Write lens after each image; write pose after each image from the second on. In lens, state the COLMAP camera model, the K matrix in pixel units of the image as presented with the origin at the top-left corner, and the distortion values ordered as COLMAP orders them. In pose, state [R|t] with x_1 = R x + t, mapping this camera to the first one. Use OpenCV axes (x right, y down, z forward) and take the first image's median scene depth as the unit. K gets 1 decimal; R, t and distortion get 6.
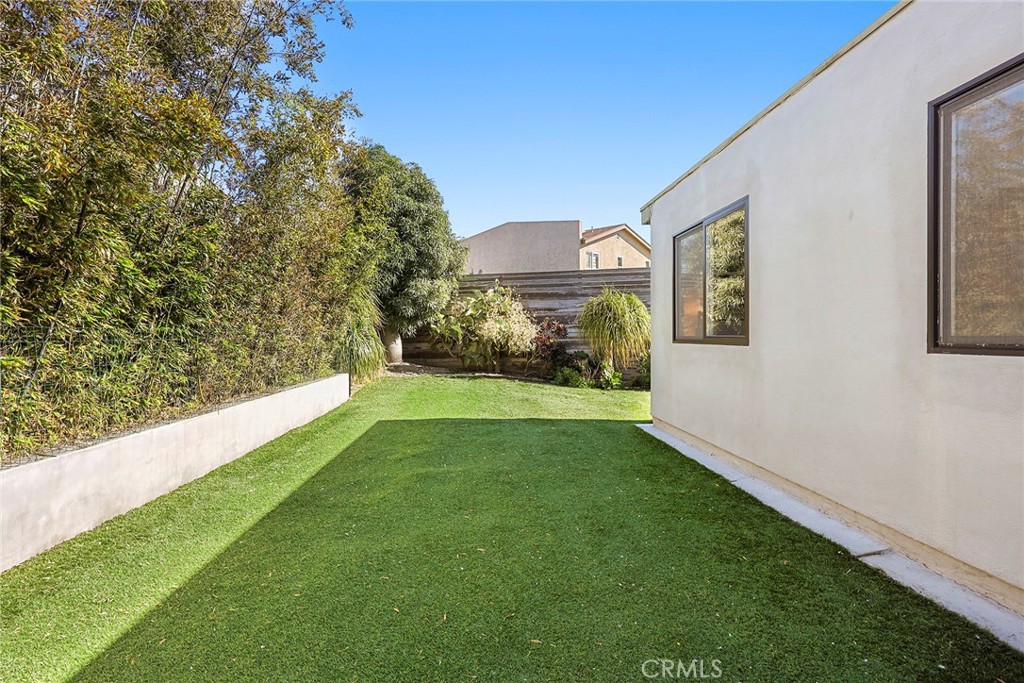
lens RADIAL K [[540.1, 0, 509.4], [0, 540.1, 343.0], [0, 0, 1]] dist [0.000685, 0.000142]
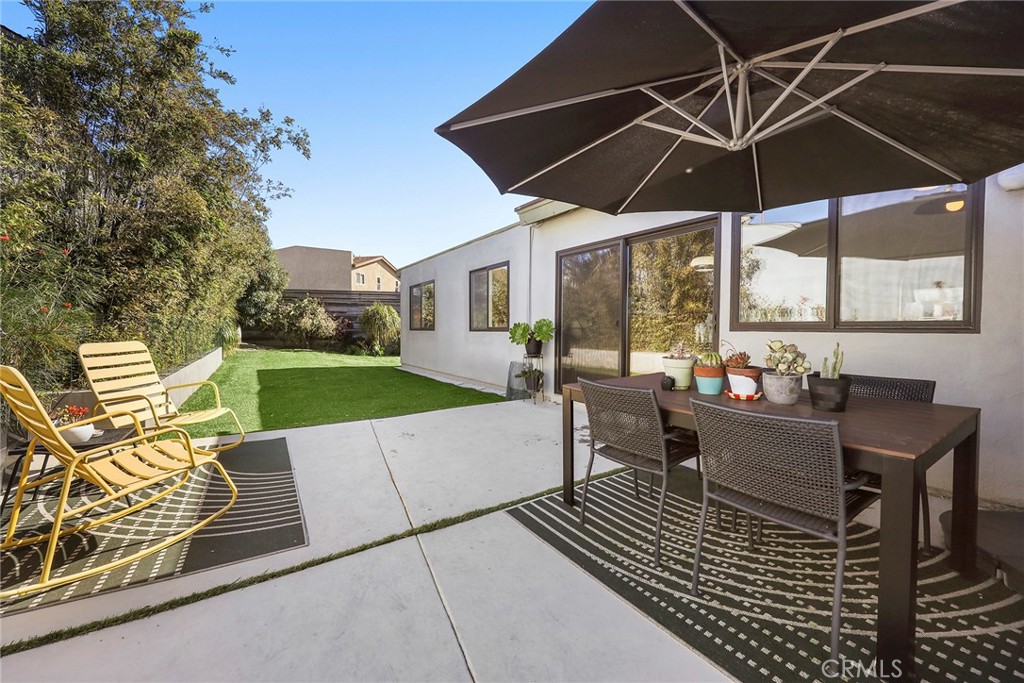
lens RADIAL K [[416.3, 0, 510.6], [0, 416.3, 328.3], [0, 0, 1]] dist [-0.000091, 0.000009]
pose [[0.866513, 0.014269, 0.498950, -0.130092], [-0.004304, 0.999768, -0.021118, 0.016168], [-0.499136, 0.016151, 0.866373, -0.457970]]
